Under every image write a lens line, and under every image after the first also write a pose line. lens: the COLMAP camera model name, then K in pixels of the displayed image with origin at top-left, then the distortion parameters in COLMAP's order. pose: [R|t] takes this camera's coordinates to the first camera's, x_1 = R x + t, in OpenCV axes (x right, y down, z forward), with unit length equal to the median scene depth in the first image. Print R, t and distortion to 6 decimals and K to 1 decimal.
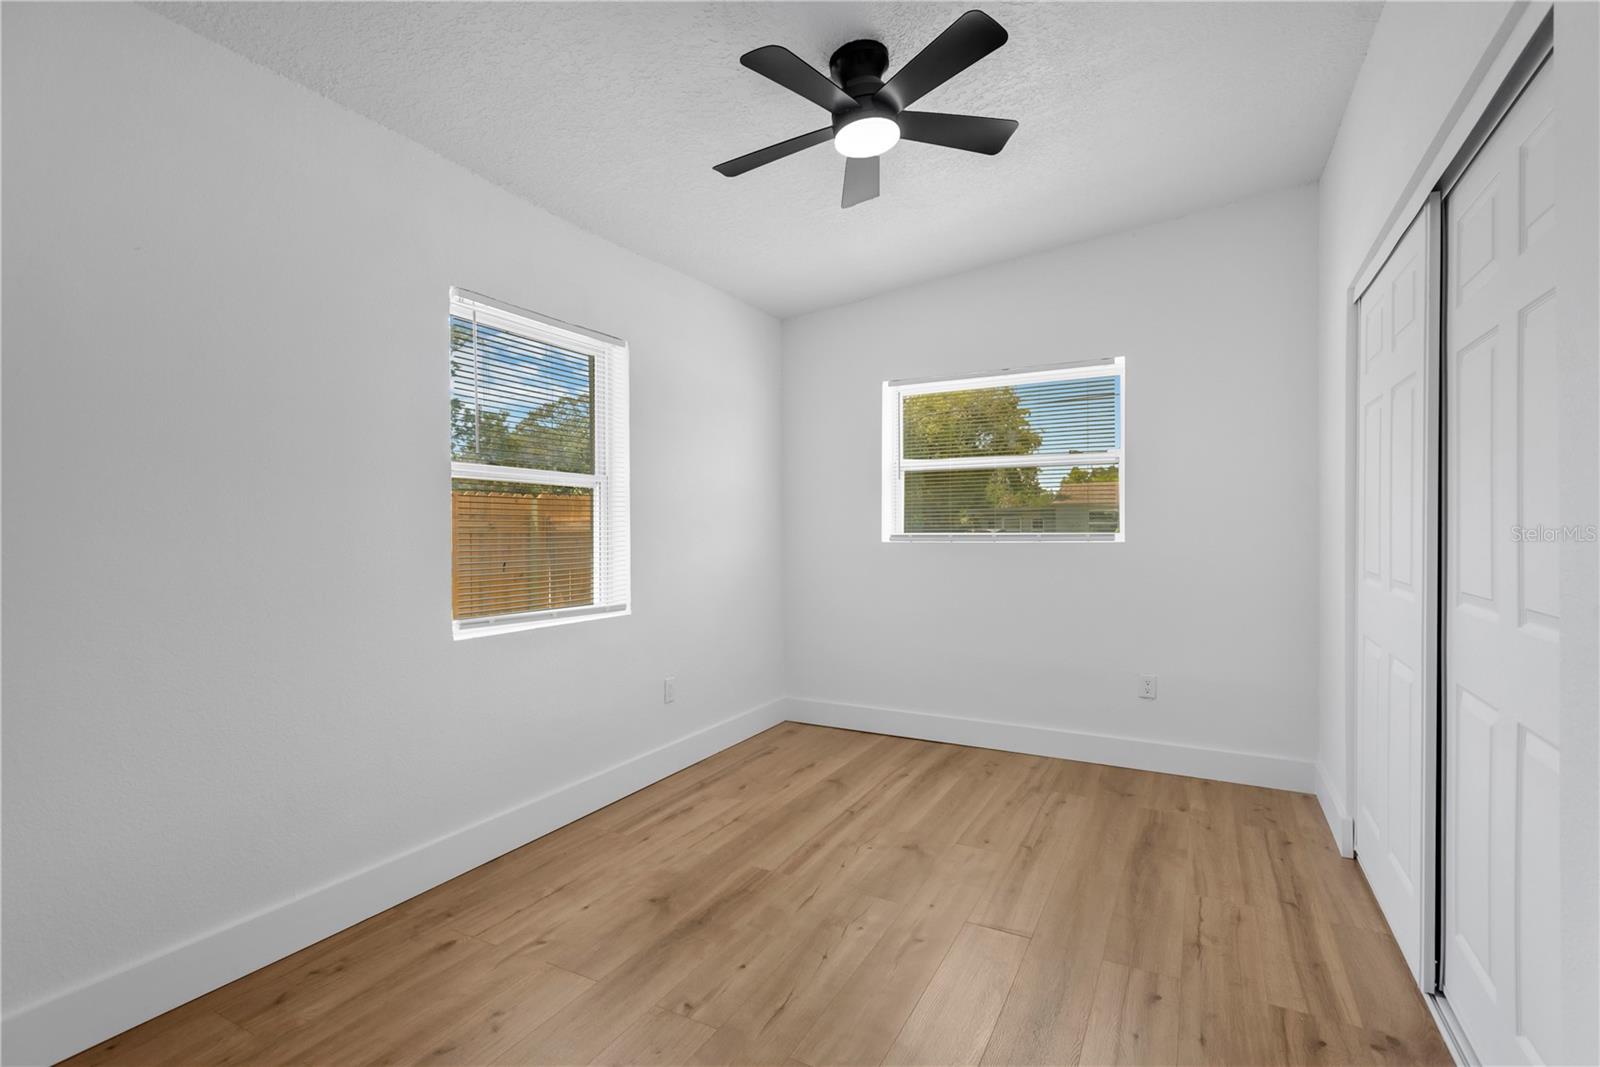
lens RADIAL K [[748.6, 0, 805.8], [0, 748.6, 534.0], [0, 0, 1]] dist [0.016236, -0.001404]
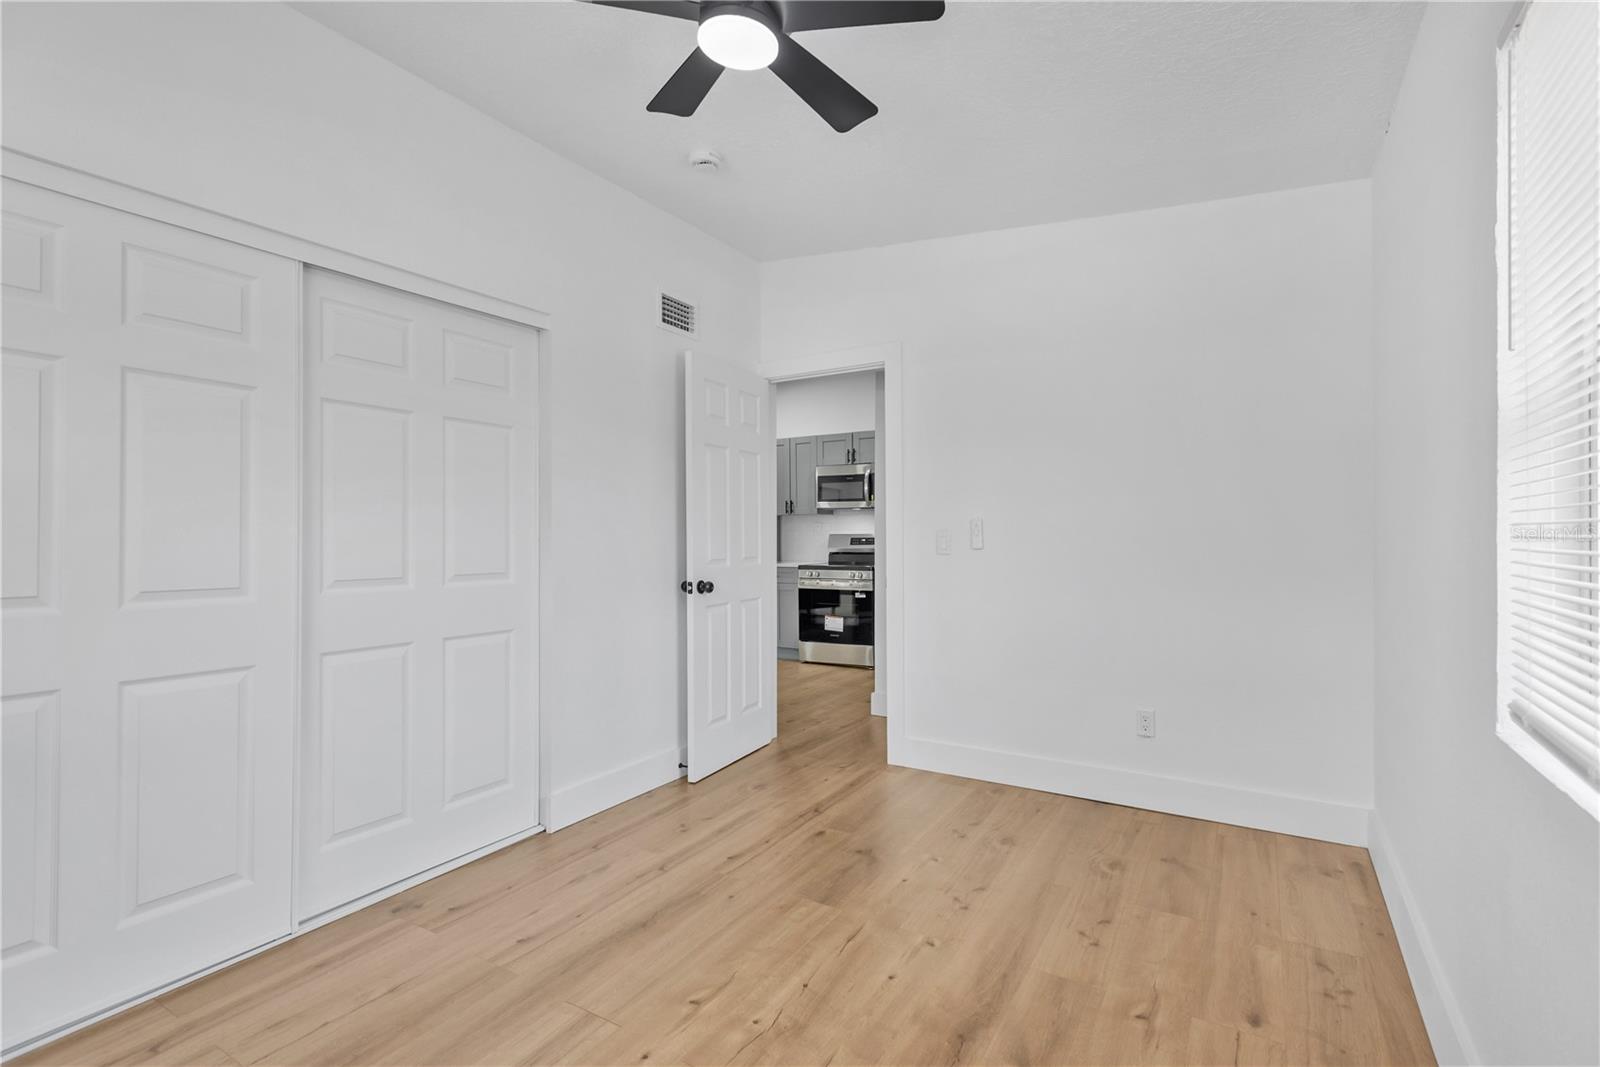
lens RADIAL K [[748.6, 0, 805.8], [0, 748.6, 534.0], [0, 0, 1]] dist [0.016236, -0.001404]
pose [[-0.998219, 0.010244, 0.058774, -0.037317], [0.009952, 0.999937, -0.005245, 0.006970], [-0.058824, -0.004651, -0.998258, 2.020362]]
